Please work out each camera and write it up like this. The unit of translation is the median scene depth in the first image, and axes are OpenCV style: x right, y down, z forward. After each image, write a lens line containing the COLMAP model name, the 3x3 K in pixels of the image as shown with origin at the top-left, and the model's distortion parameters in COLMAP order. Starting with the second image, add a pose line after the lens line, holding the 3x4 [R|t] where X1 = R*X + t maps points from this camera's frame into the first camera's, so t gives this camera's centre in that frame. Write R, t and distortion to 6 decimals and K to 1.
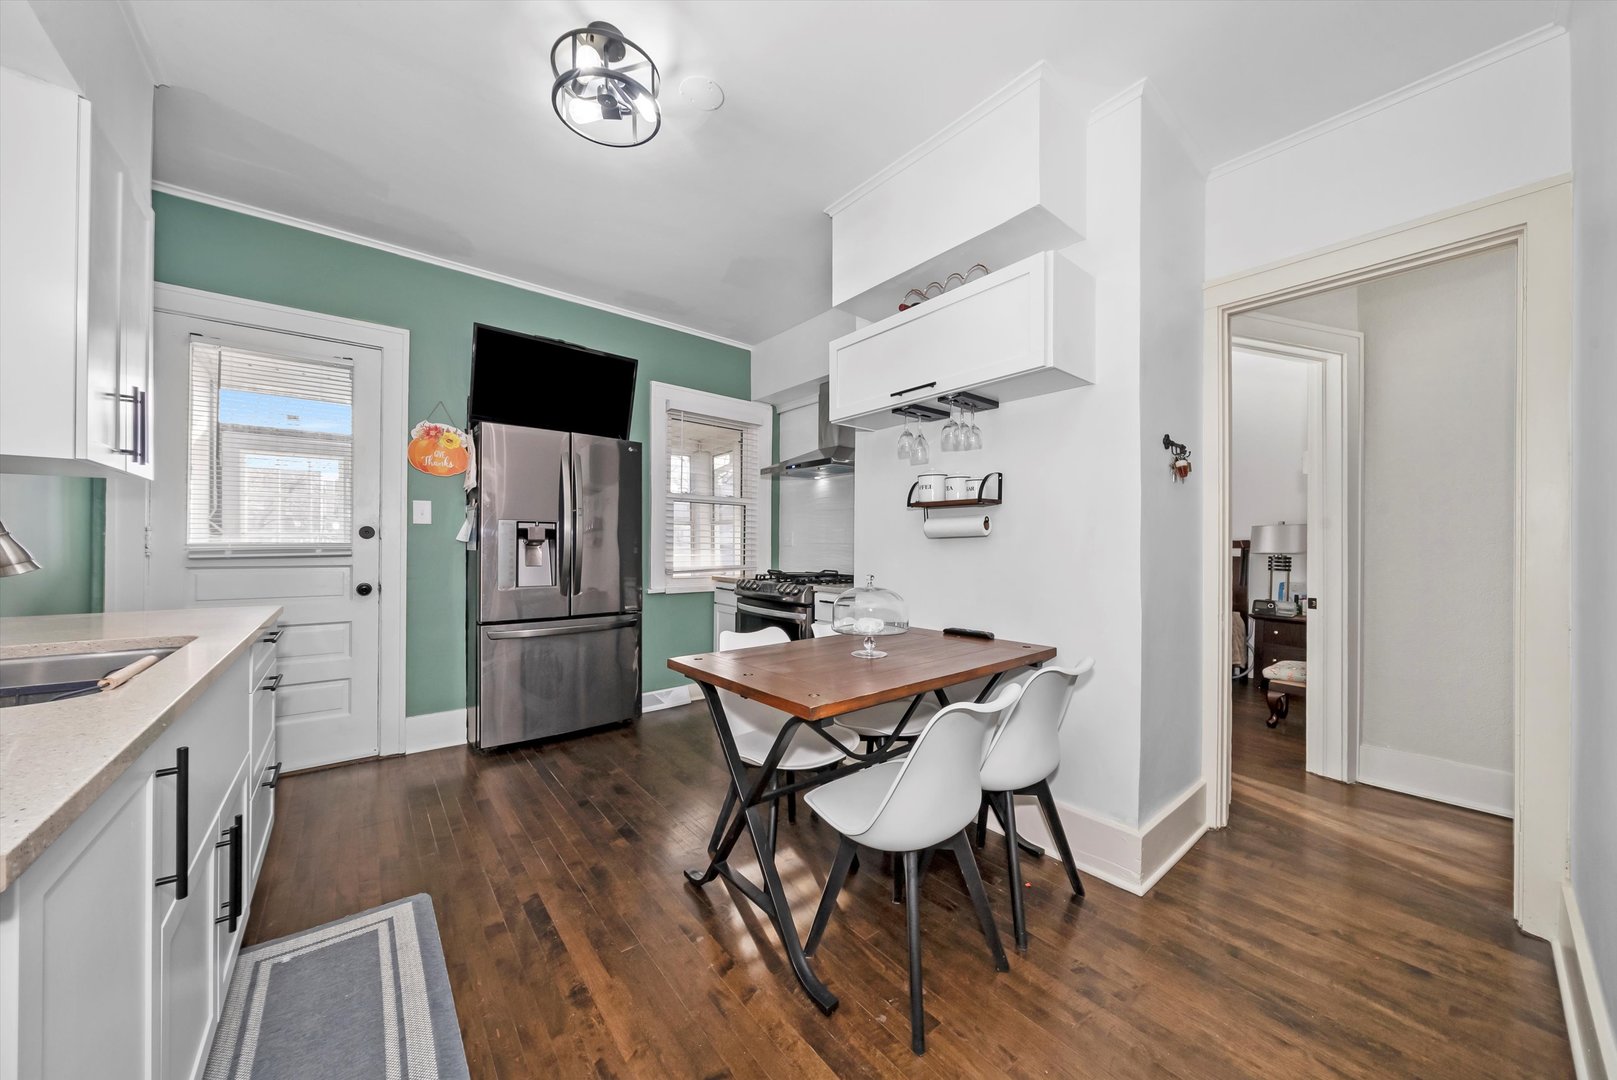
lens RADIAL K [[557.9, 0, 802.4], [0, 557.9, 545.7], [0, 0, 1]] dist [0.000195, 0.000073]
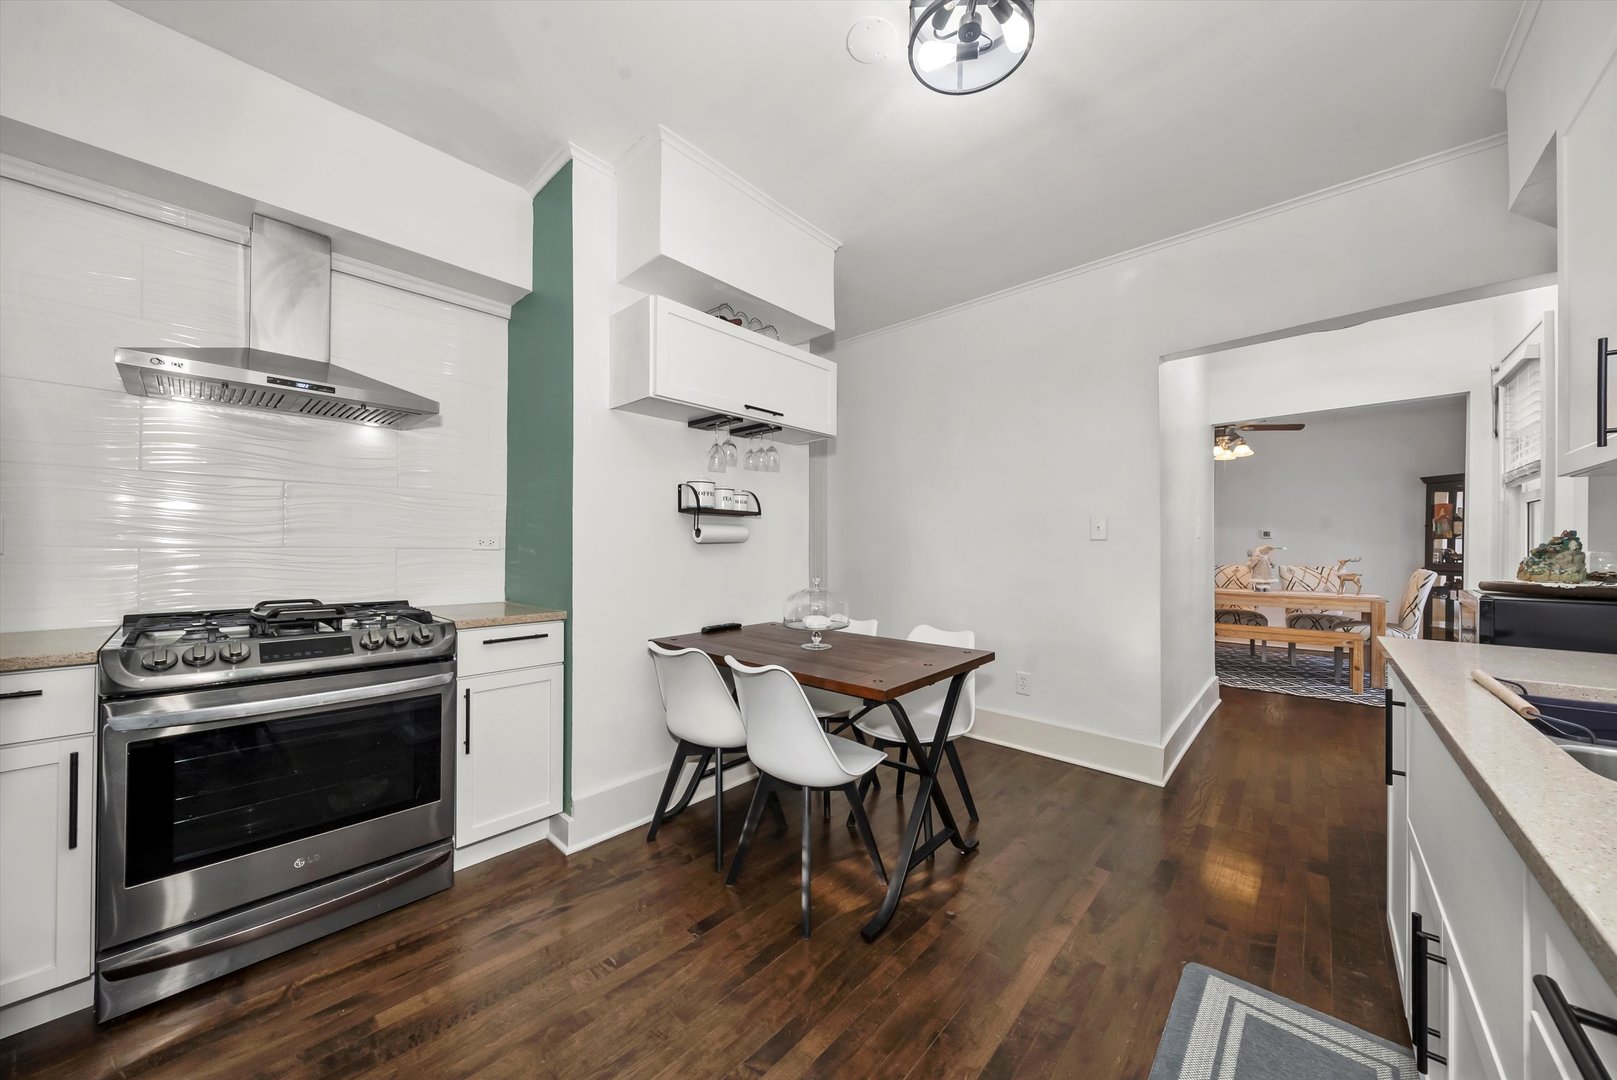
lens RADIAL K [[557.9, 0, 802.4], [0, 557.9, 545.7], [0, 0, 1]] dist [0.000195, 0.000073]
pose [[-0.148066, -0.002880, 0.988973, -1.165827], [-0.008986, 0.999958, 0.001567, -0.016726], [-0.988937, -0.008654, -0.148085, 1.386754]]
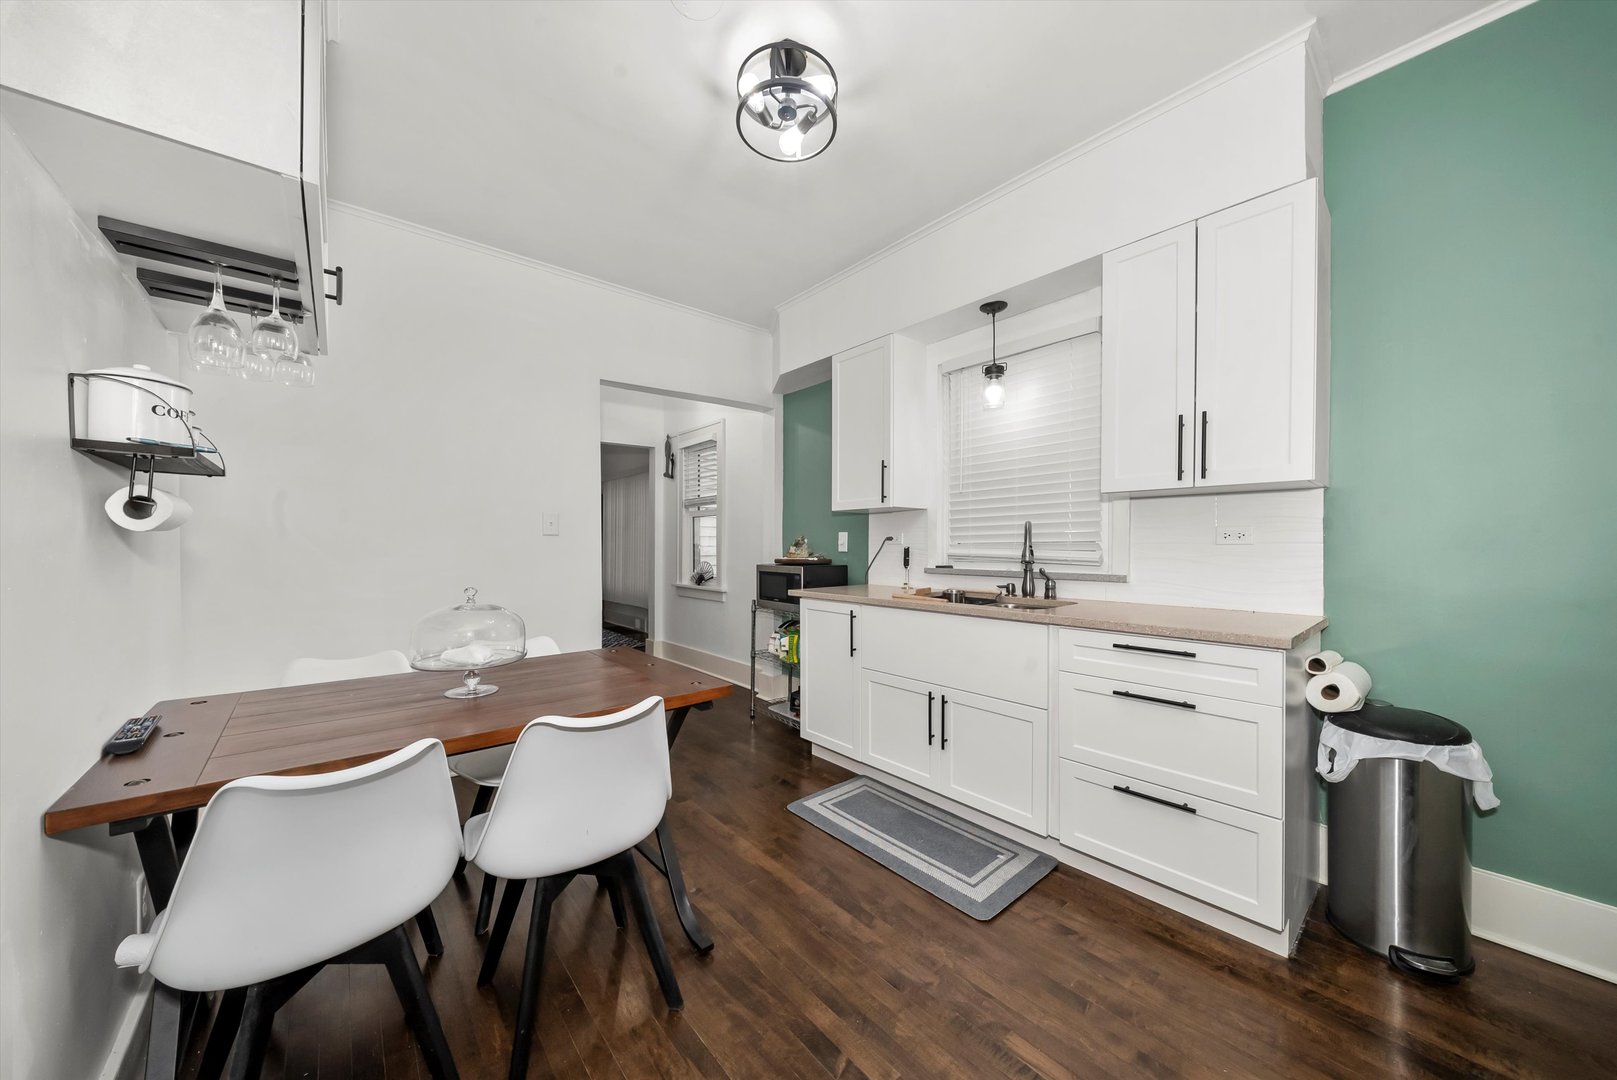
lens RADIAL K [[557.9, 0, 802.4], [0, 557.9, 545.7], [0, 0, 1]] dist [0.000195, 0.000073]
pose [[-0.999849, -0.002092, -0.017231, -0.369017], [-0.002000, 0.999984, -0.005372, -0.000539], [0.017242, -0.005337, -0.999837, 2.054873]]
